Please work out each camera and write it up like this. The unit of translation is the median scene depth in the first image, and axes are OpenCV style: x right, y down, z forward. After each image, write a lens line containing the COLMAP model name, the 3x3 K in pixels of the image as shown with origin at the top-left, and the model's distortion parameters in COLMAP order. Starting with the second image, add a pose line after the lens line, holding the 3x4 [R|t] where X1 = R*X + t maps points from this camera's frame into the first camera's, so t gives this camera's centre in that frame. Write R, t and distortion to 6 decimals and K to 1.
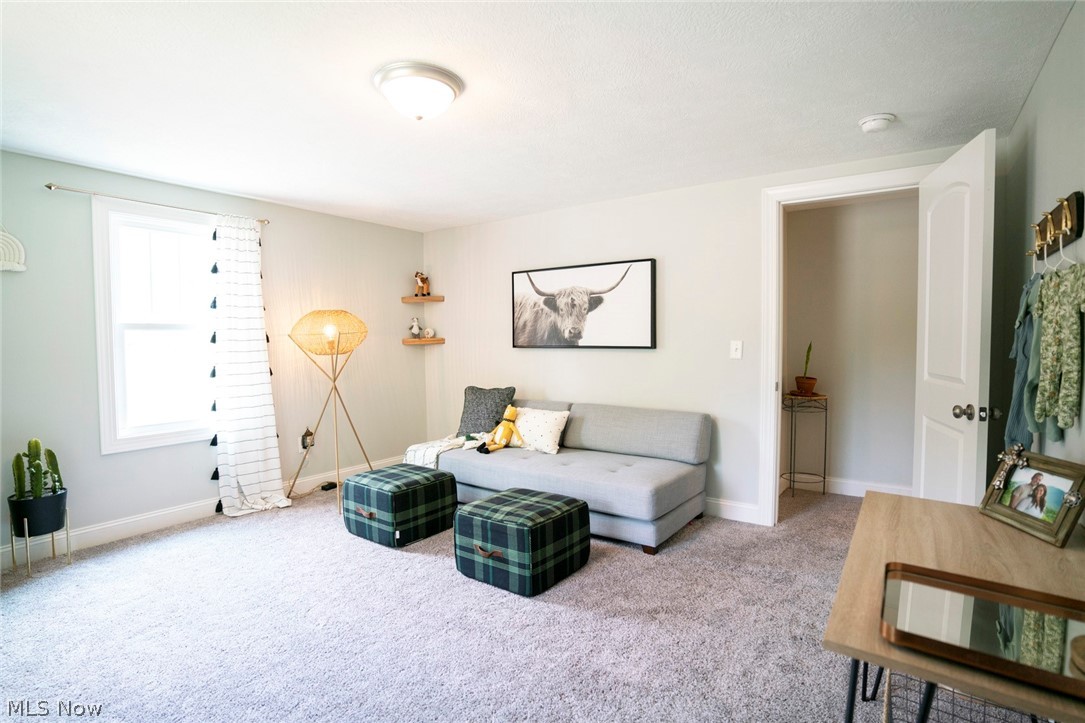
lens RADIAL K [[530.7, 0, 542.4], [0, 530.7, 357.4], [0, 0, 1]] dist [-0.087888, 0.046719]
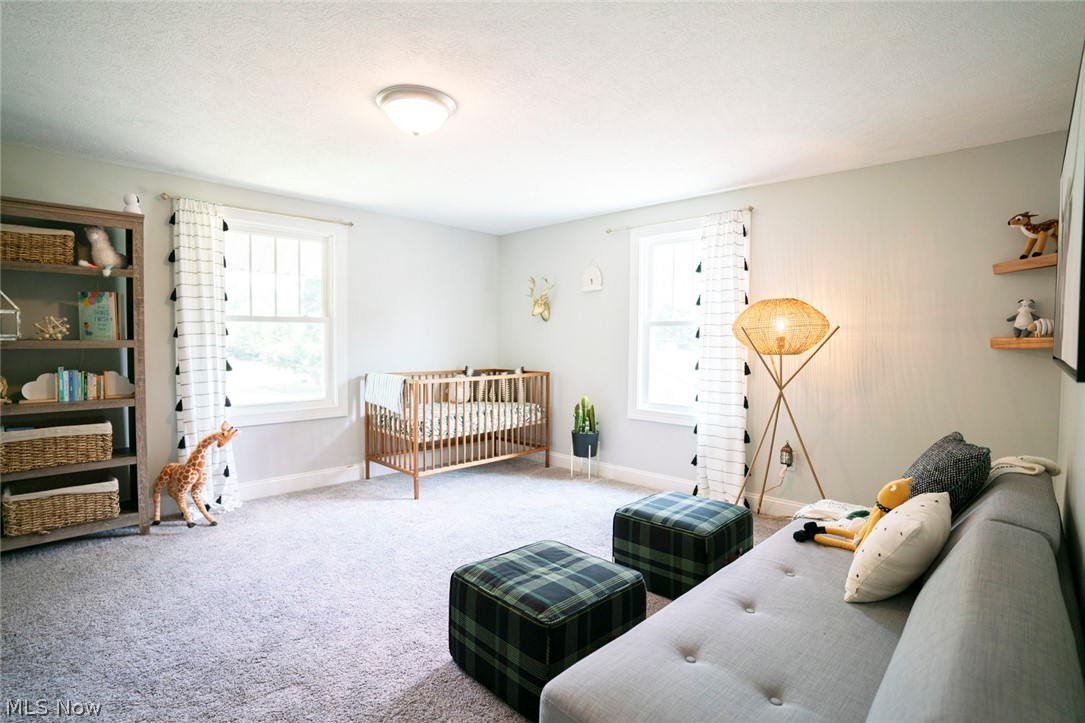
lens RADIAL K [[530.7, 0, 542.4], [0, 530.7, 357.4], [0, 0, 1]] dist [-0.087888, 0.046719]
pose [[-0.151128, 0.044690, -0.987503, 0.540401], [-0.043876, 0.997690, 0.051866, -0.033294], [0.987540, 0.051166, -0.148818, 0.930684]]
